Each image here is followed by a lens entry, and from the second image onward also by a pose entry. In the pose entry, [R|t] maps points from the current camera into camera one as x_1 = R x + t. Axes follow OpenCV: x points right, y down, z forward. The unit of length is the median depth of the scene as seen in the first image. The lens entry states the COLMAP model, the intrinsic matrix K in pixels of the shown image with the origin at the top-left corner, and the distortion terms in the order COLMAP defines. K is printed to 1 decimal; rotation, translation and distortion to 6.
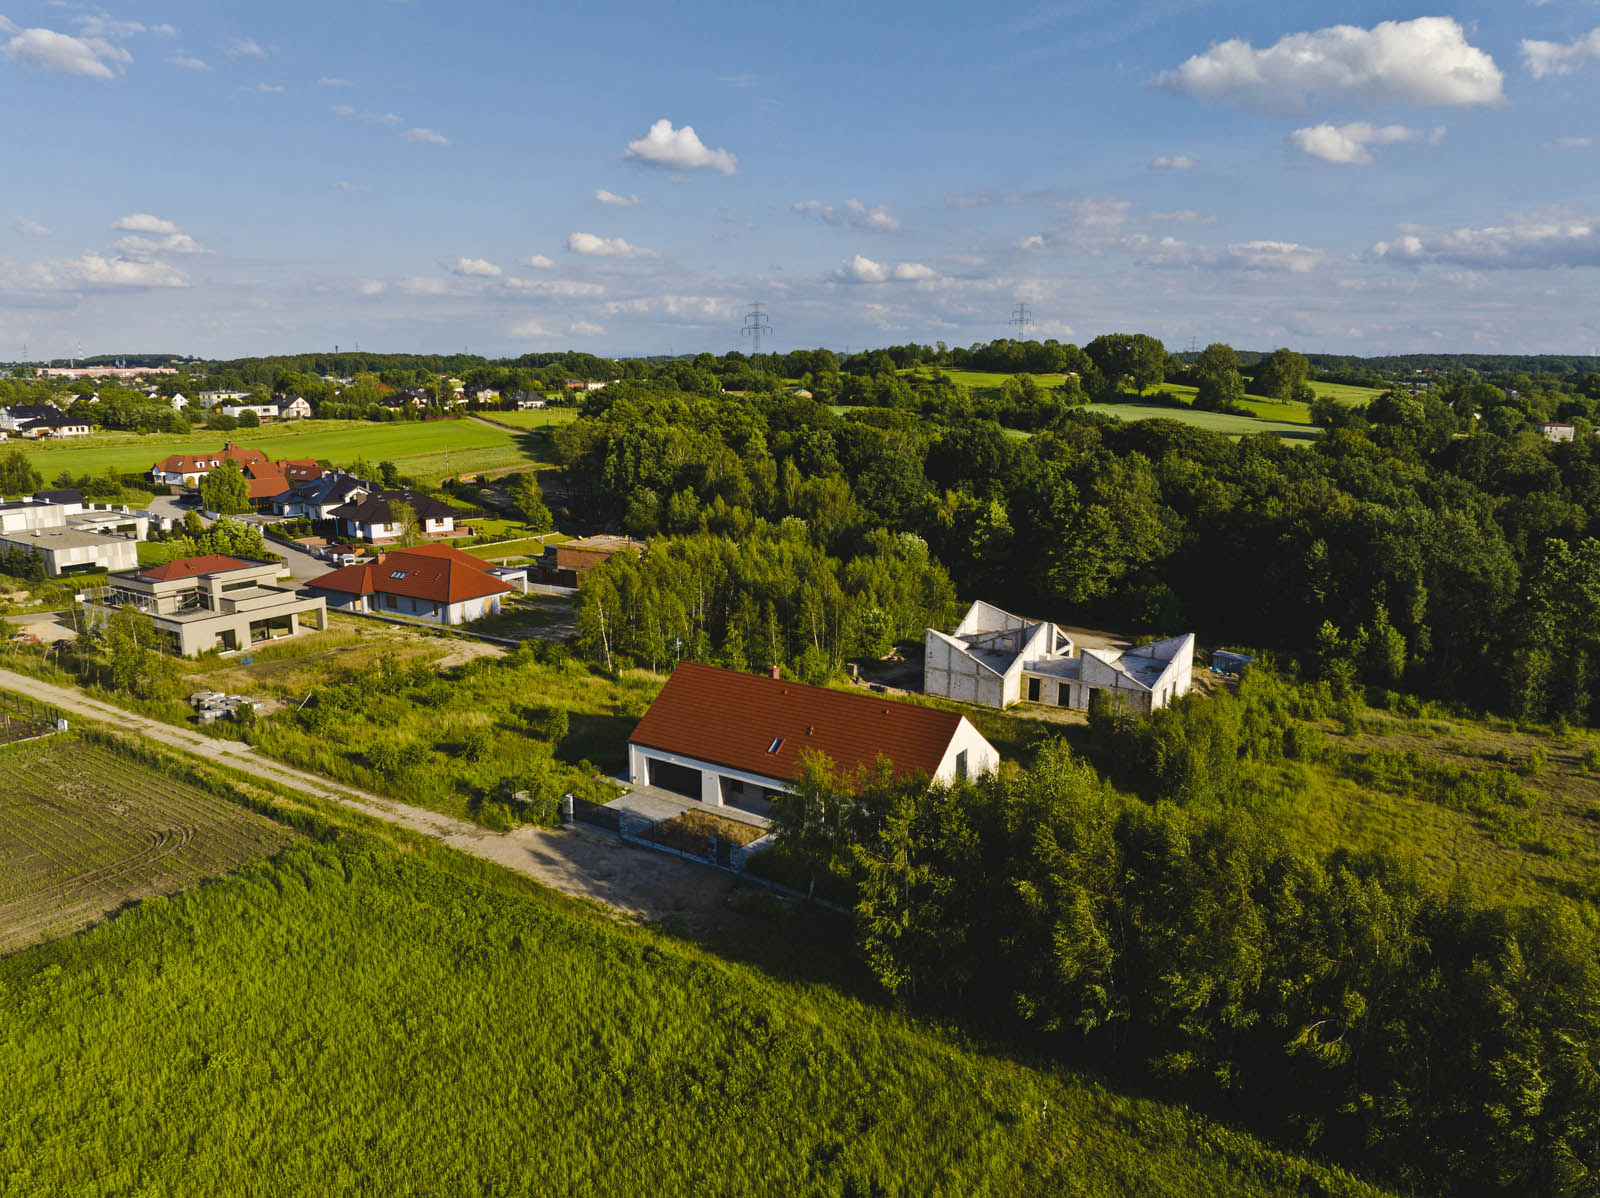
lens RADIAL K [[1125.4, 0, 800.0], [0, 1125.4, 599.0], [0, 0, 1]] dist [-0.051183, 0.046392]
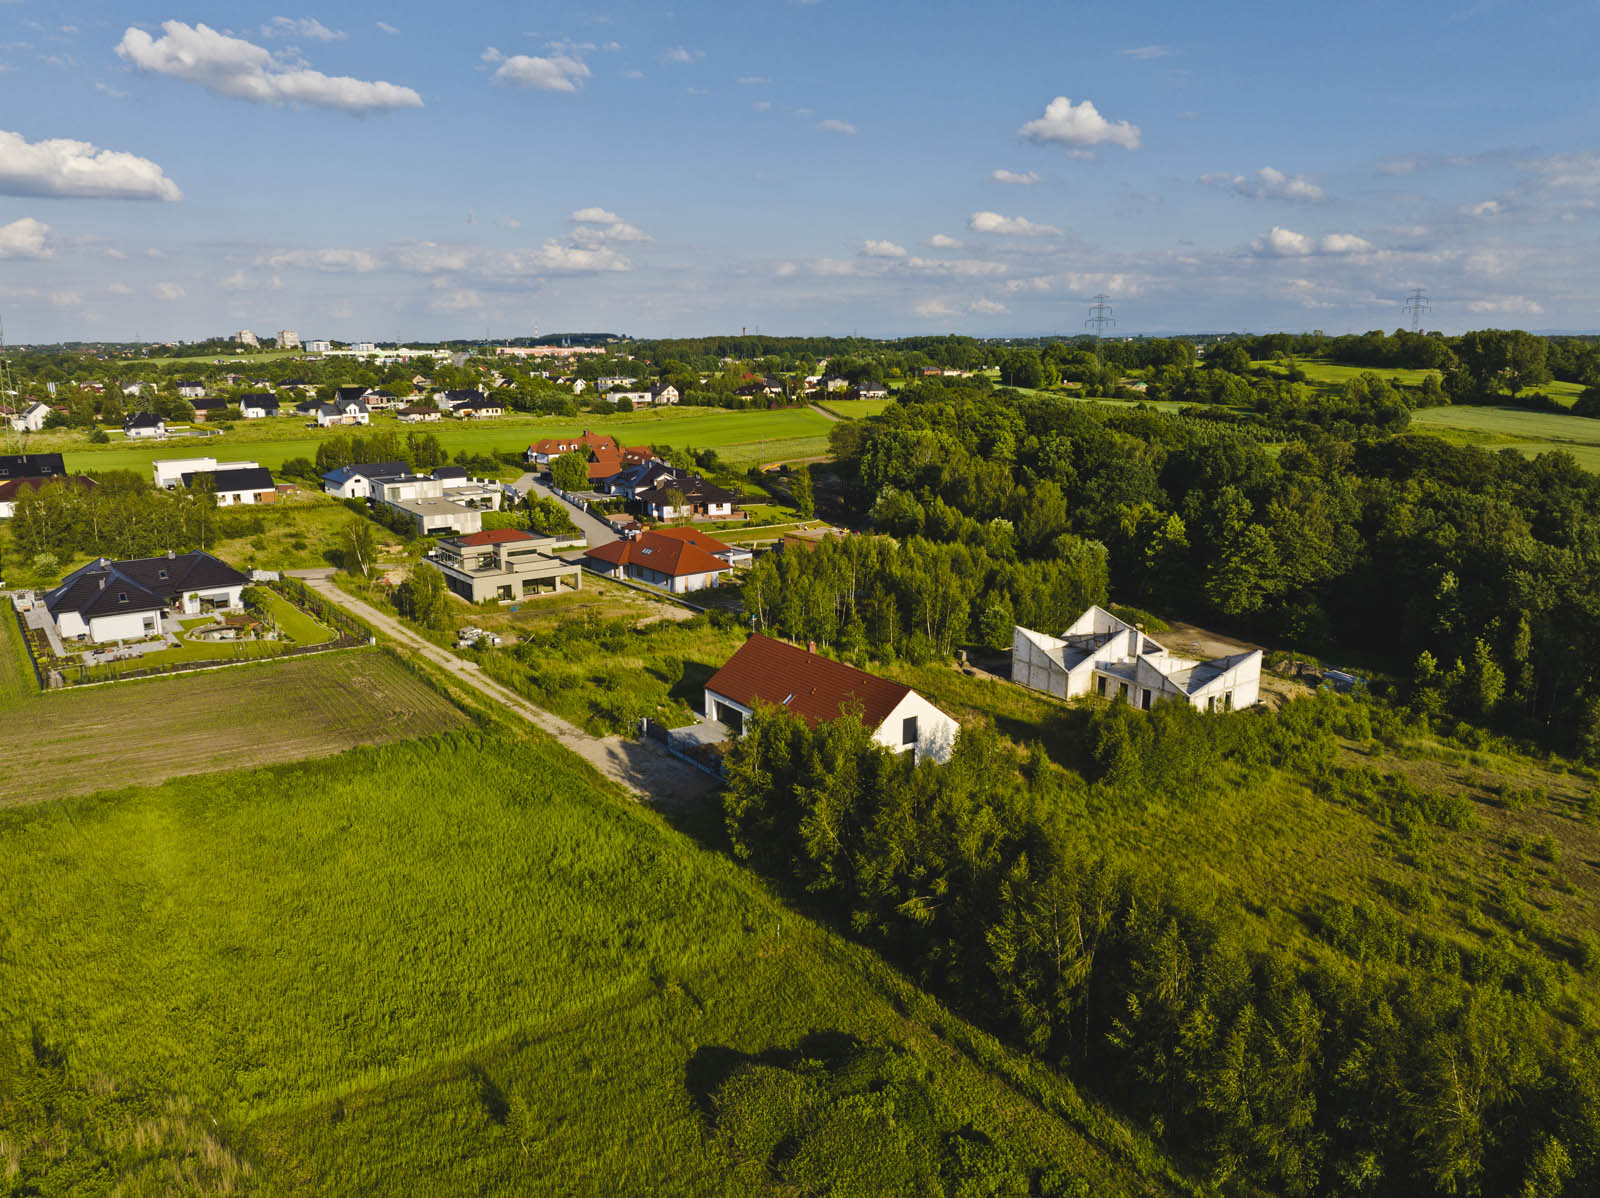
lens RADIAL K [[1123.5, 0, 800.0], [0, 1123.5, 599.0], [0, 0, 1]] dist [0.008879, -0.050432]
pose [[0.942145, 0.074586, -0.326803, 0.225198], [-0.069001, 0.997205, 0.028668, -0.015666], [0.328027, -0.004460, 0.944658, -0.147512]]
